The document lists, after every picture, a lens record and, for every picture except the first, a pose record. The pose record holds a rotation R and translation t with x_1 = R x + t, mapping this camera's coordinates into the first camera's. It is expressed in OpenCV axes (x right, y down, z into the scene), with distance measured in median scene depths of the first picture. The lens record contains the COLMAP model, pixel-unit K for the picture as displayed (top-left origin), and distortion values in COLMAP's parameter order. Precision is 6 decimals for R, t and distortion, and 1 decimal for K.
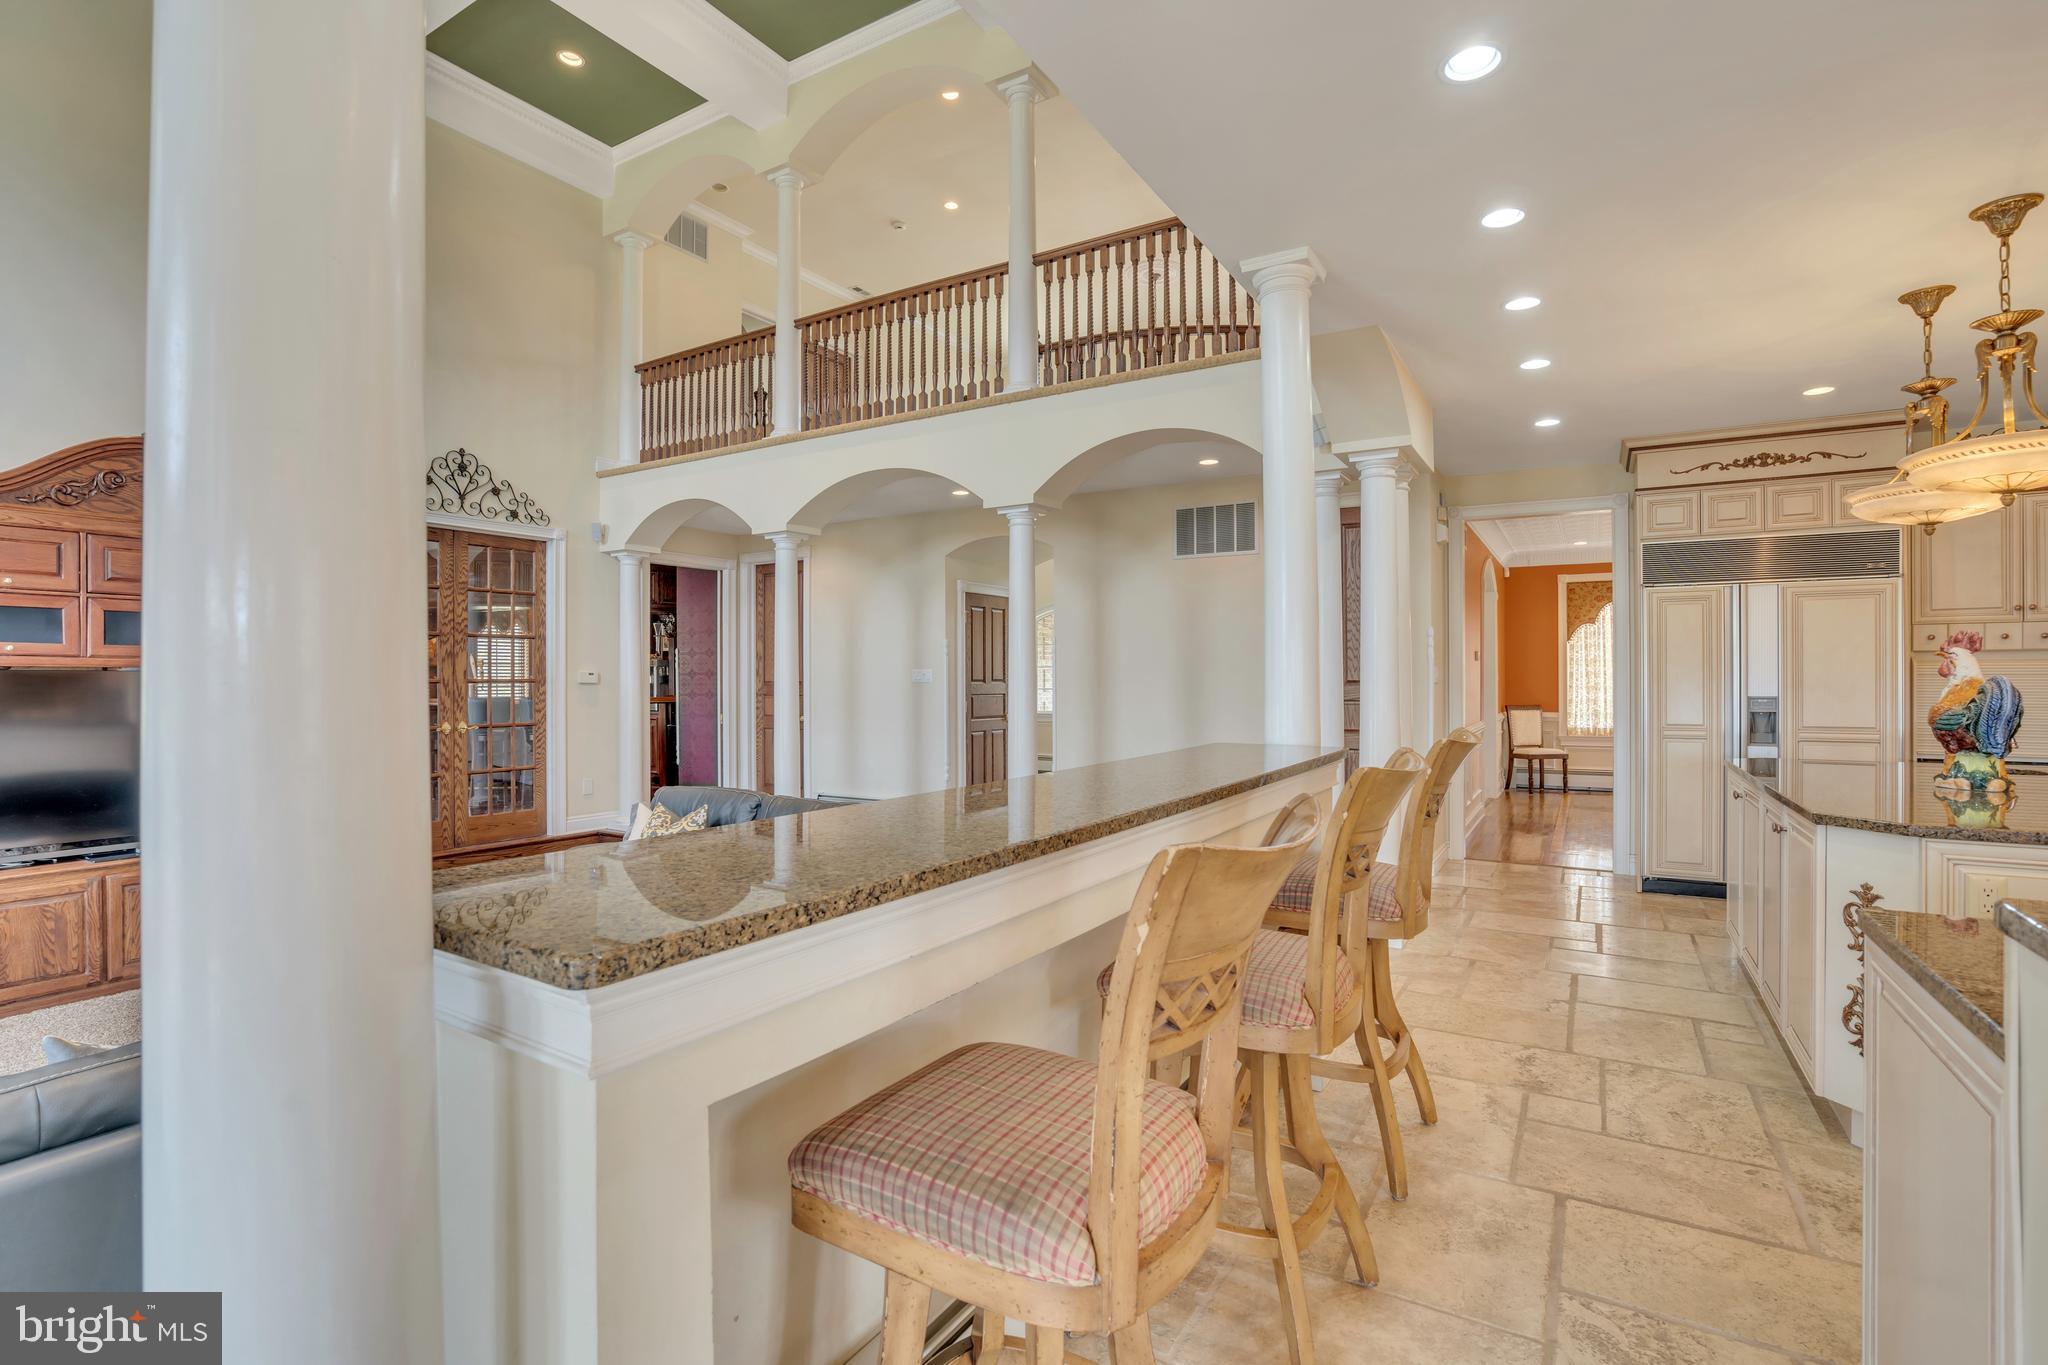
lens RADIAL K [[948.7, 0, 1027.2], [0, 948.7, 679.3], [0, 0, 1]] dist [-0.057994, 0.022251]
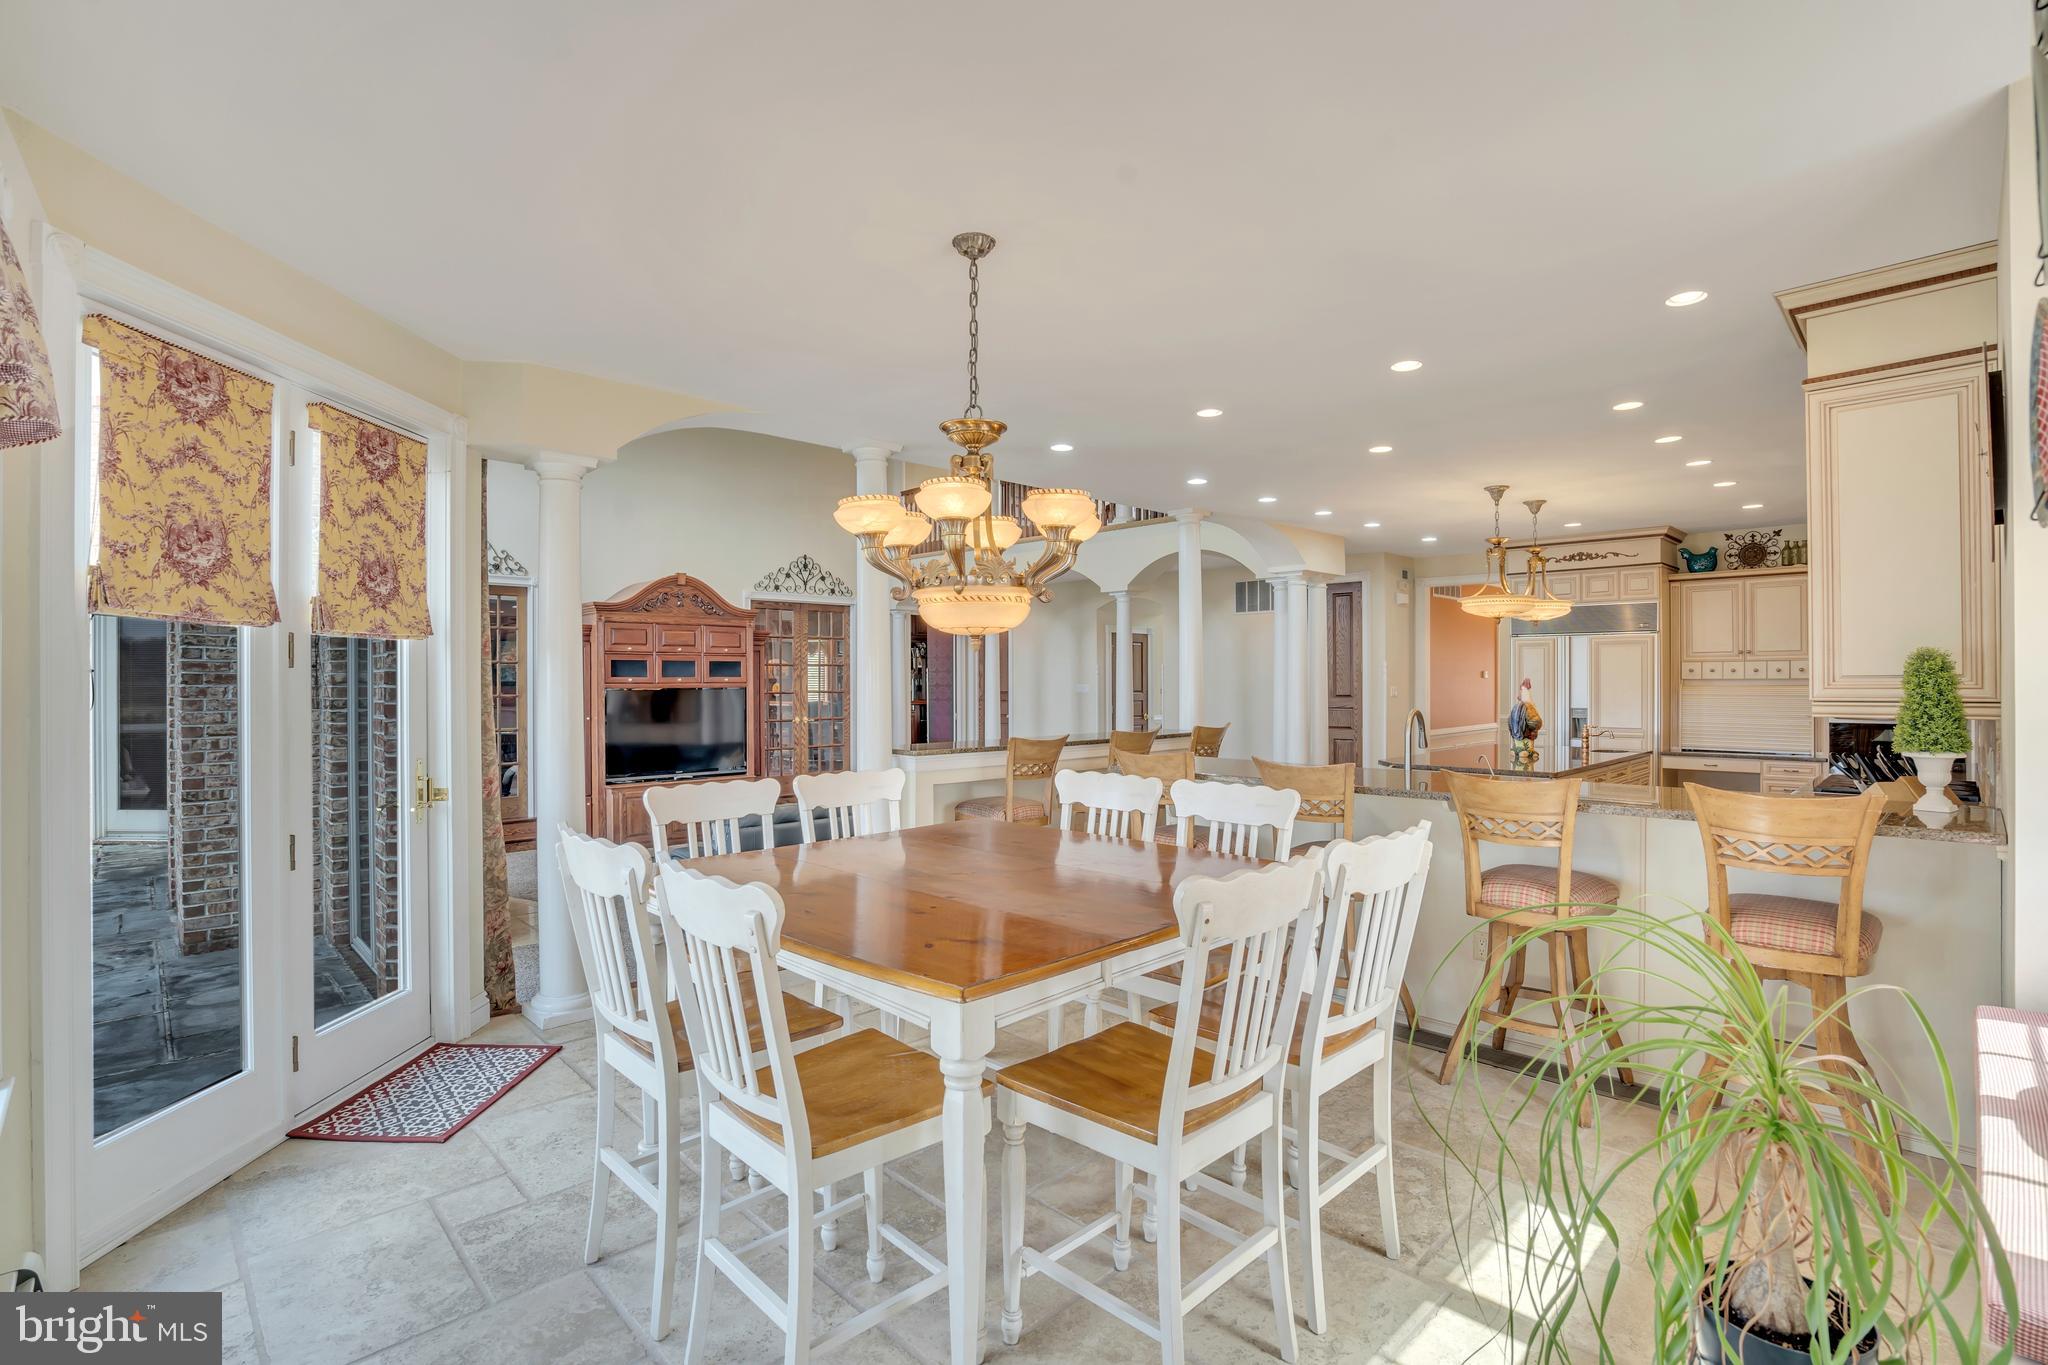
lens RADIAL K [[949.1, 0, 1026.9], [0, 949.1, 679.6], [0, 0, 1]] dist [-0.063828, 0.027384]
pose [[0.968704, -0.000261, -0.248218, 0.316810], [0.000731, 0.999998, 0.001802, -0.037221], [0.248217, -0.001927, 0.968702, -0.858346]]
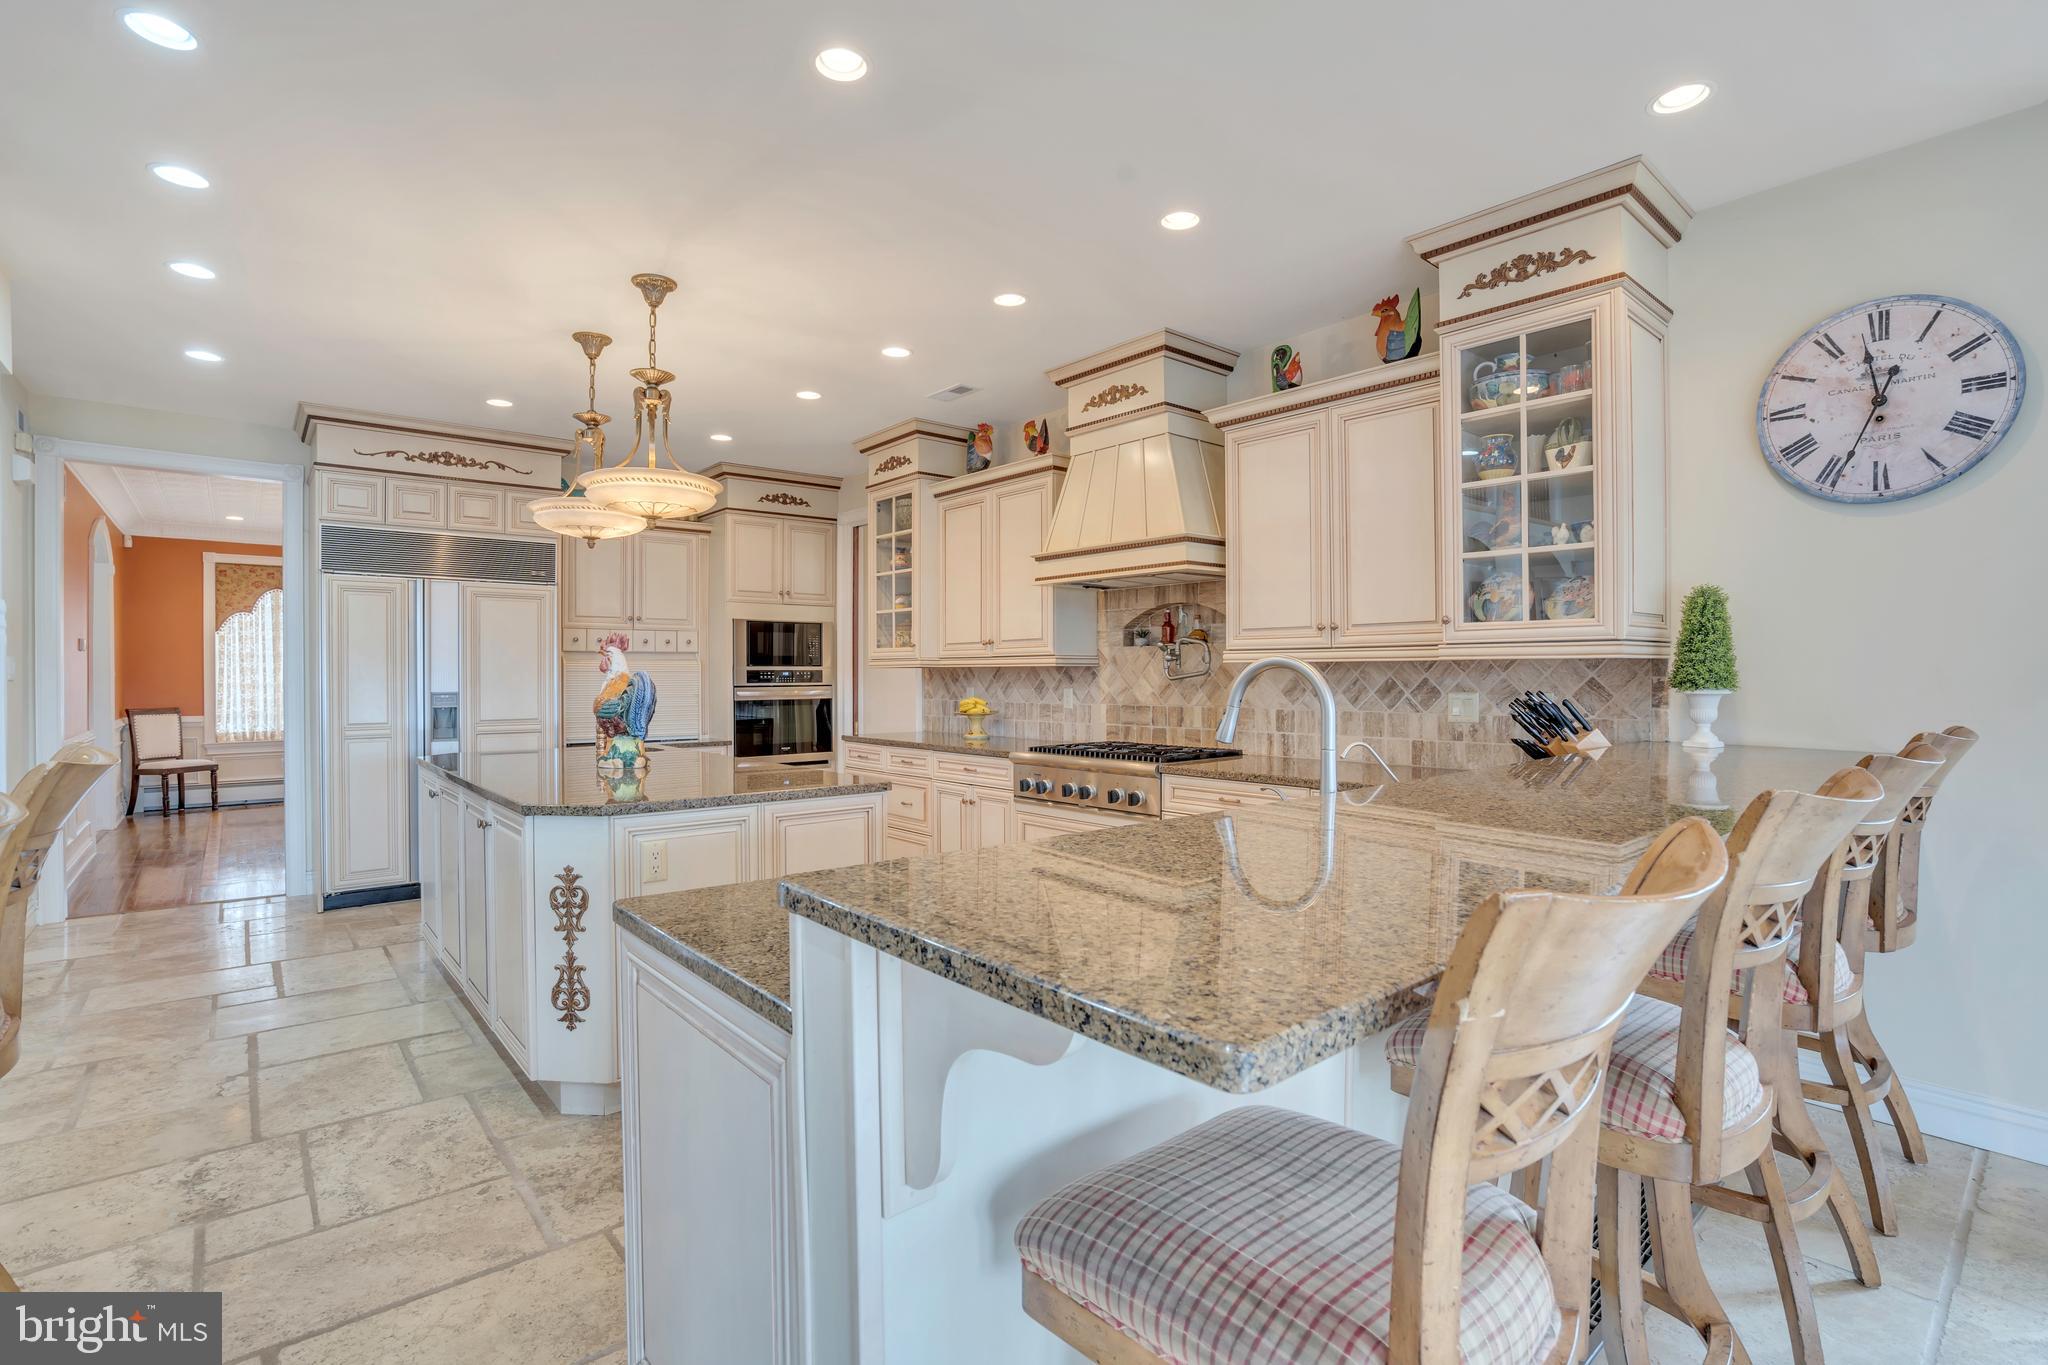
lens RADIAL K [[948.7, 0, 1027.2], [0, 948.7, 679.3], [0, 0, 1]] dist [-0.057994, 0.022251]
pose [[0.310411, -0.002230, 0.950600, 0.029436], [0.000554, 0.999998, 0.002165, 0.002996], [-0.950602, -0.000145, 0.310411, 0.085354]]
